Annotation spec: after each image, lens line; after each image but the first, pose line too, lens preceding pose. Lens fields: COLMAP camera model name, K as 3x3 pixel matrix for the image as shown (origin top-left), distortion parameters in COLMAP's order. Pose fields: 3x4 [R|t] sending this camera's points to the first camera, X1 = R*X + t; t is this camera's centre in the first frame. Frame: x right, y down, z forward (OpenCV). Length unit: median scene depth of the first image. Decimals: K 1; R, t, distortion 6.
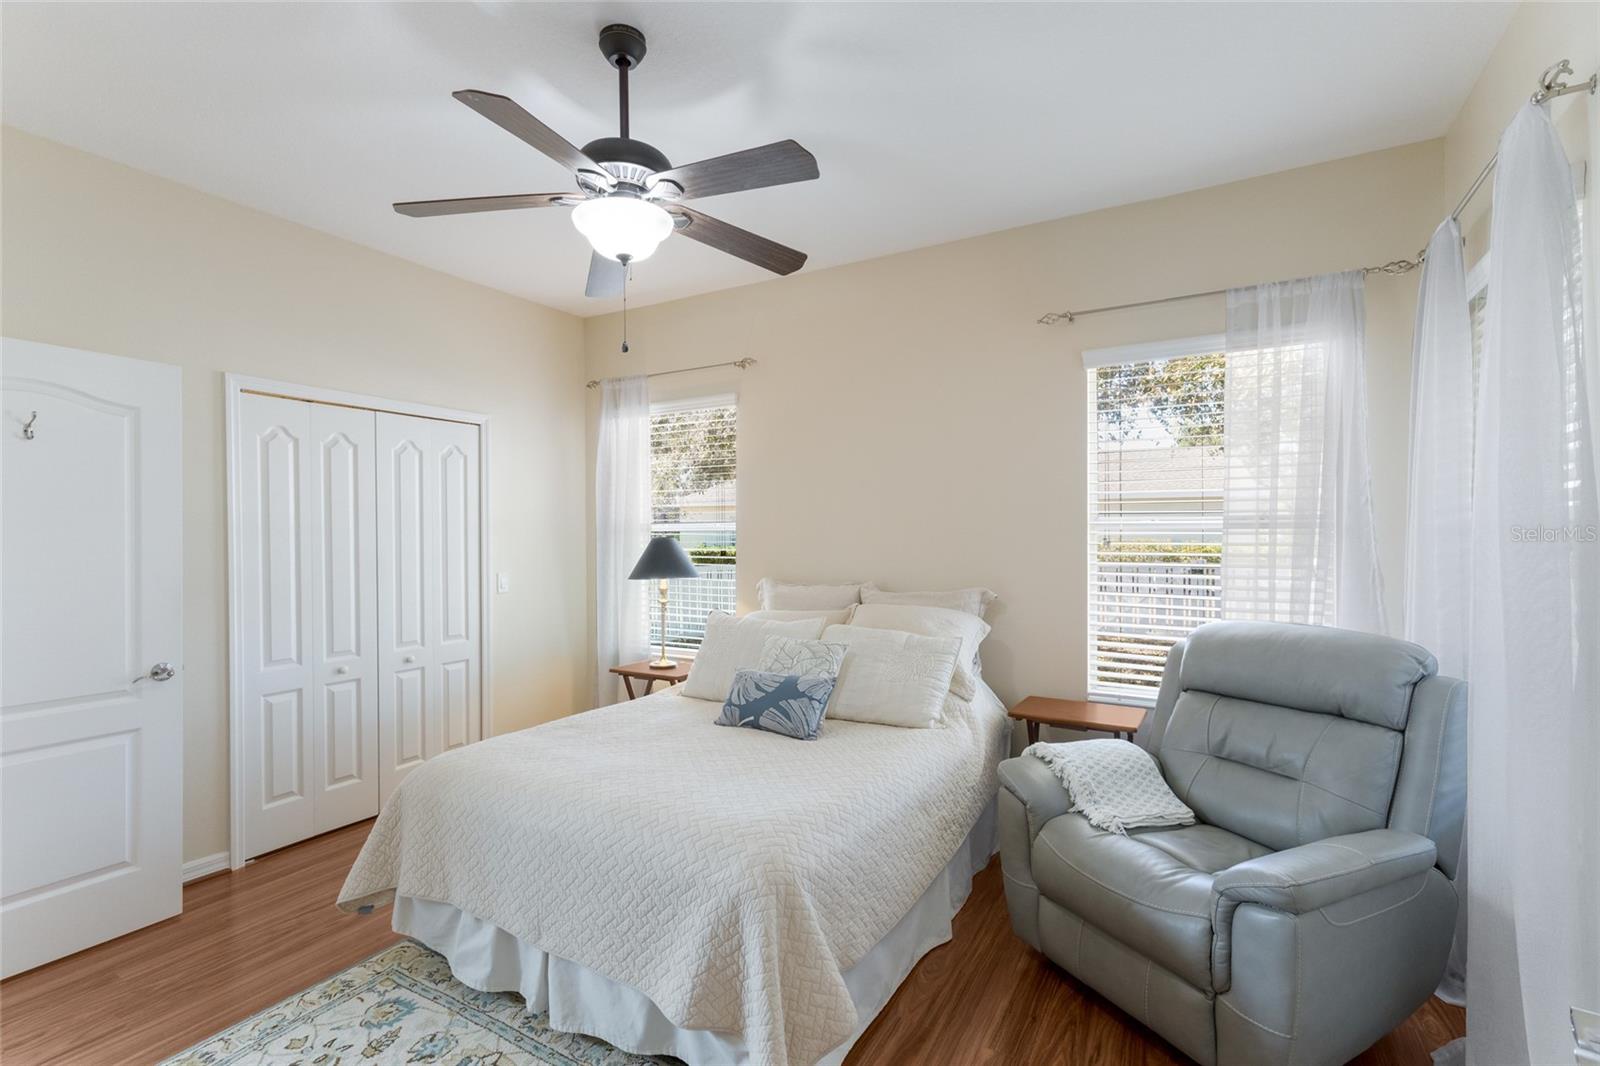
lens RADIAL K [[732.0, 0, 796.2], [0, 732.0, 537.7], [0, 0, 1]] dist [0.005507, 0.000985]
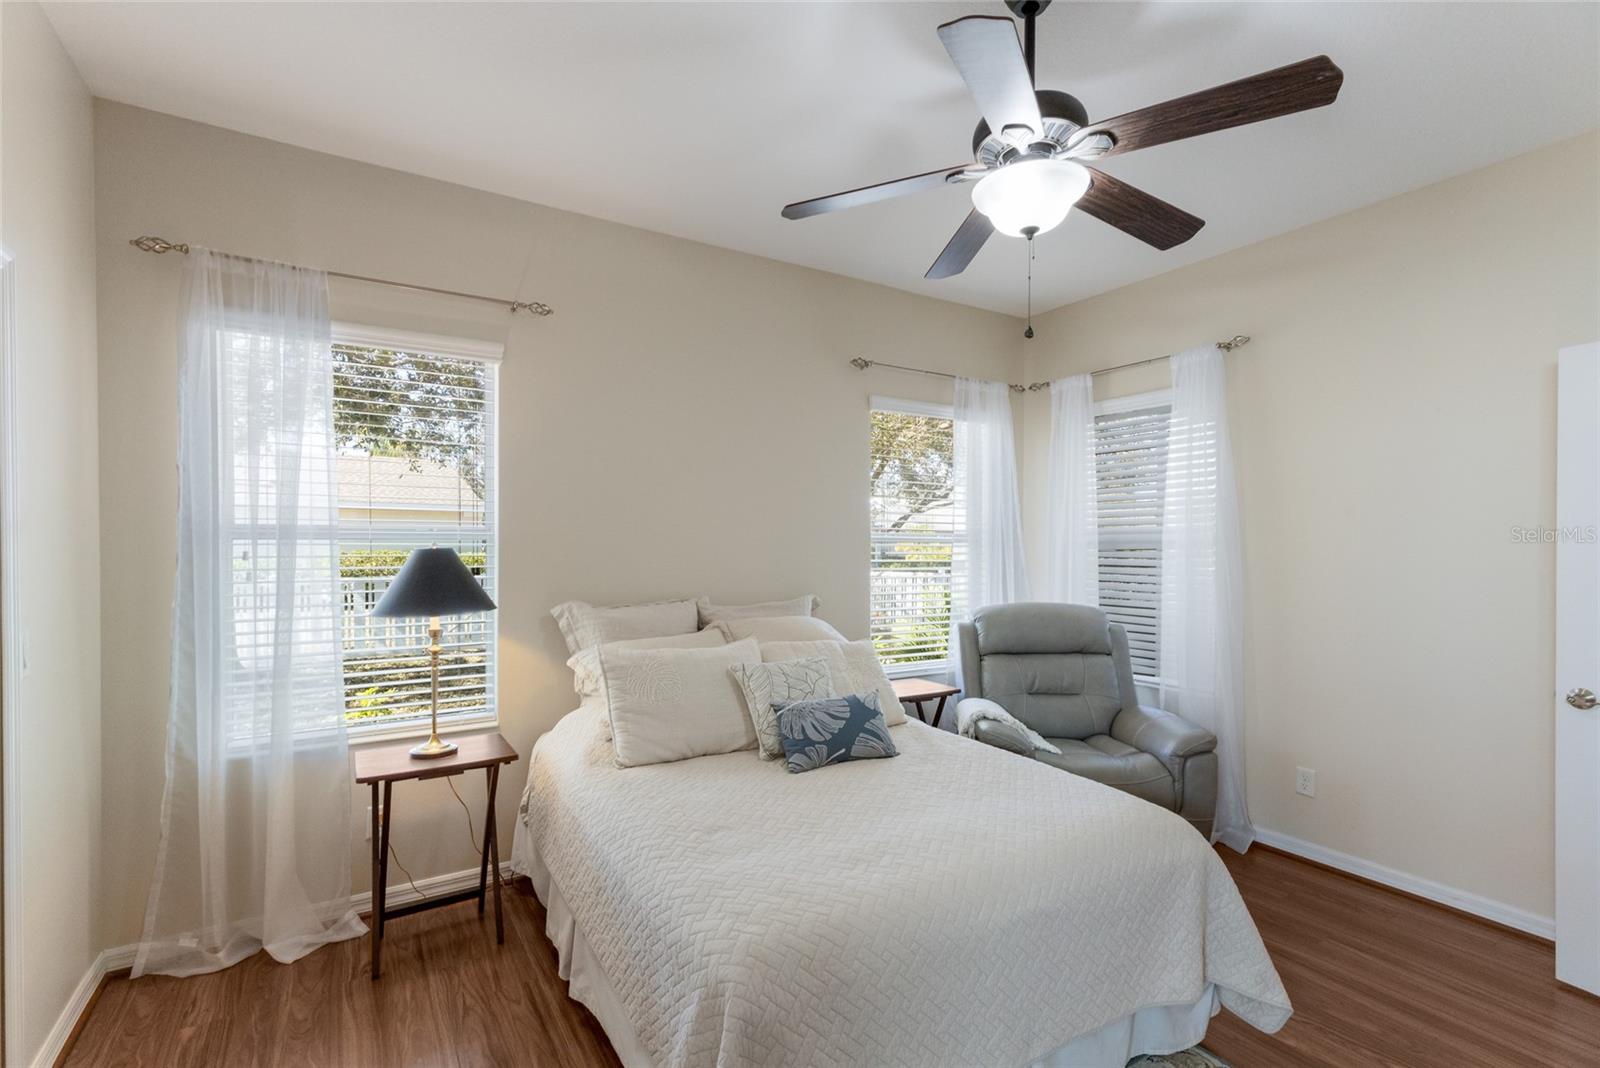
lens RADIAL K [[732.0, 0, 799.3], [0, 732.0, 539.7], [0, 0, 1]] dist [0.005507, 0.000985]
pose [[0.473429, 0.012156, 0.880748, -0.806904], [0.002456, 0.999883, -0.015121, 0.003958], [-0.880828, 0.009322, 0.473344, 0.579653]]
